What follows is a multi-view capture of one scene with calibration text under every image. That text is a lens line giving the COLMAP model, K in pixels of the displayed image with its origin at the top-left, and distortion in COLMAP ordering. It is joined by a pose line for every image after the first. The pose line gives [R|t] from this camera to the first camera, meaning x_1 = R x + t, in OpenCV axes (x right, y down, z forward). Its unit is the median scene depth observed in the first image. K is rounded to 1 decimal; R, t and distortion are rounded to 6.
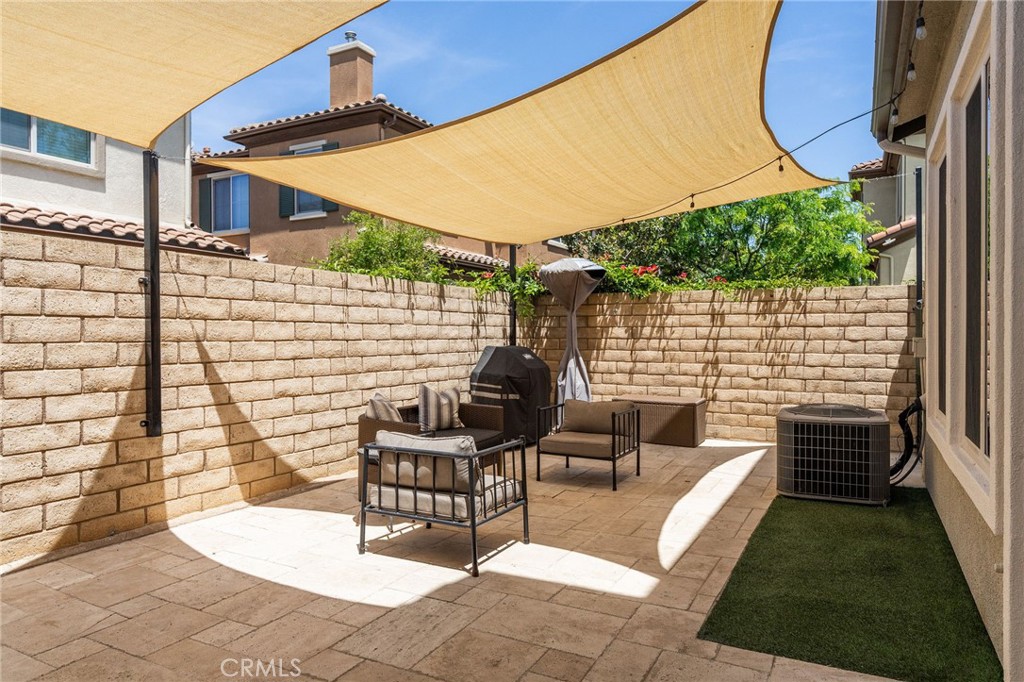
lens RADIAL K [[650.6, 0, 512.0], [0, 650.6, 341.0], [0, 0, 1]] dist [-0.003051, -0.000341]
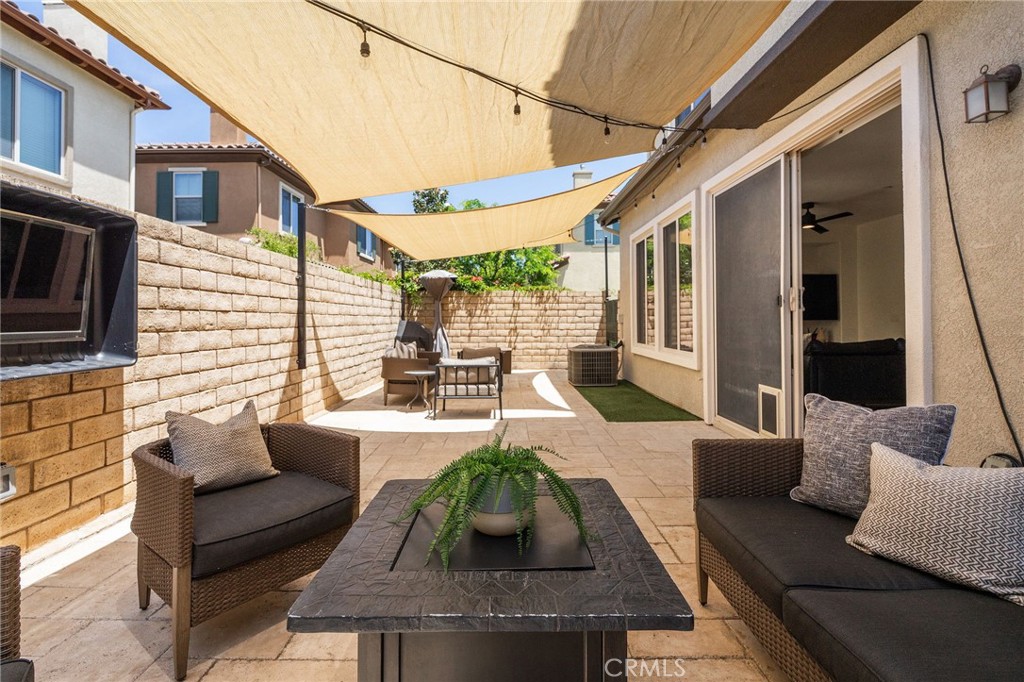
lens RADIAL K [[461.6, 0, 503.5], [0, 461.6, 314.5], [0, 0, 1]] dist [-0.000356, 0.000568]
pose [[0.885278, 0.001301, 0.465061, -0.364946], [0.008497, 0.999784, -0.018971, 0.017111], [-0.464985, 0.020746, 0.885075, -0.182676]]
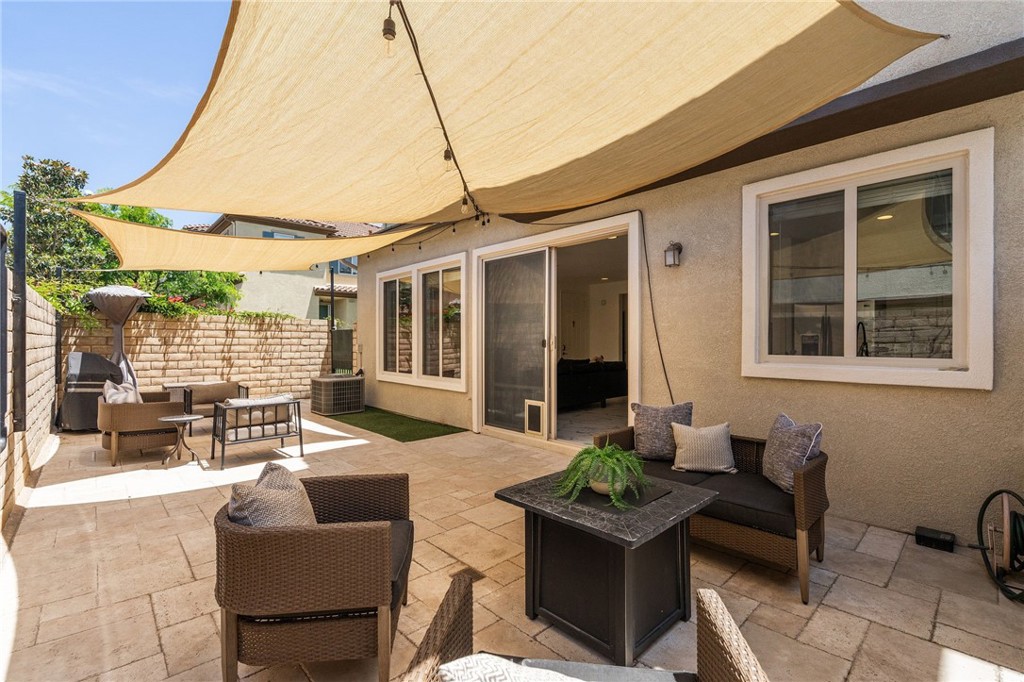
lens RADIAL K [[451.2, 0, 512.0], [0, 451.2, 341.0], [0, 0, 1]] dist [-0.003539, -0.000137]
pose [[0.323447, 0.002093, 0.946244, -0.587350], [0.005167, 0.999979, -0.003978, -0.006026], [-0.946232, 0.006176, 0.323429, -0.068315]]
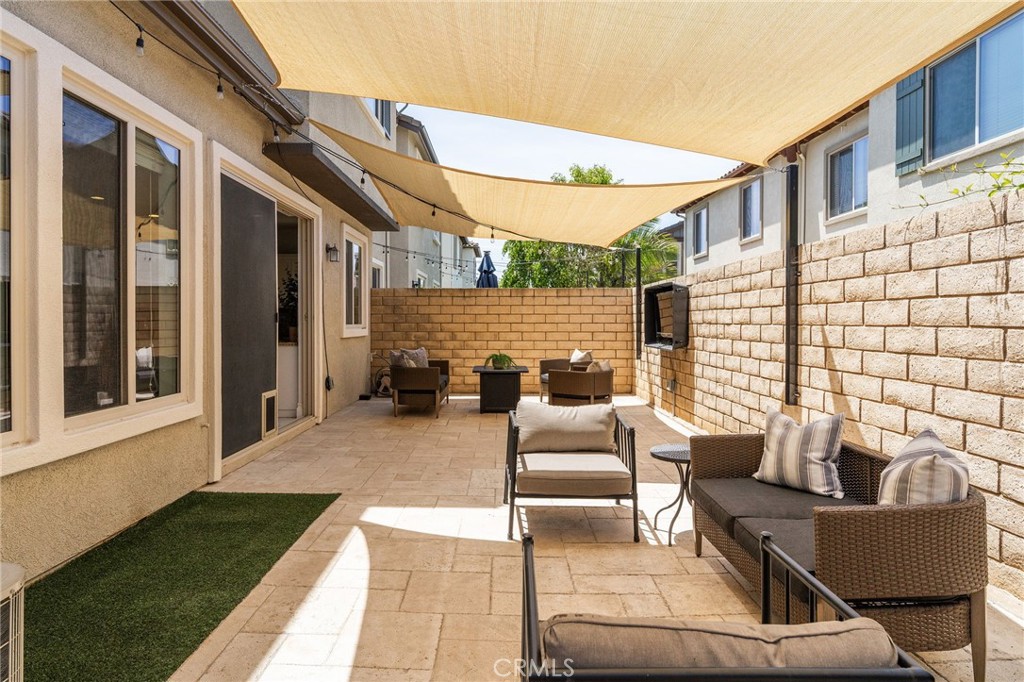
lens RADIAL K [[573.2, 0, 498.9], [0, 573.2, 324.9], [0, 0, 1]] dist [-0.000381, -0.000958]
pose [[-0.885029, 0.001458, -0.465533, 0.232196], [-0.005008, 0.999907, 0.012653, -0.005585], [0.465508, 0.013529, -0.884940, 0.946869]]
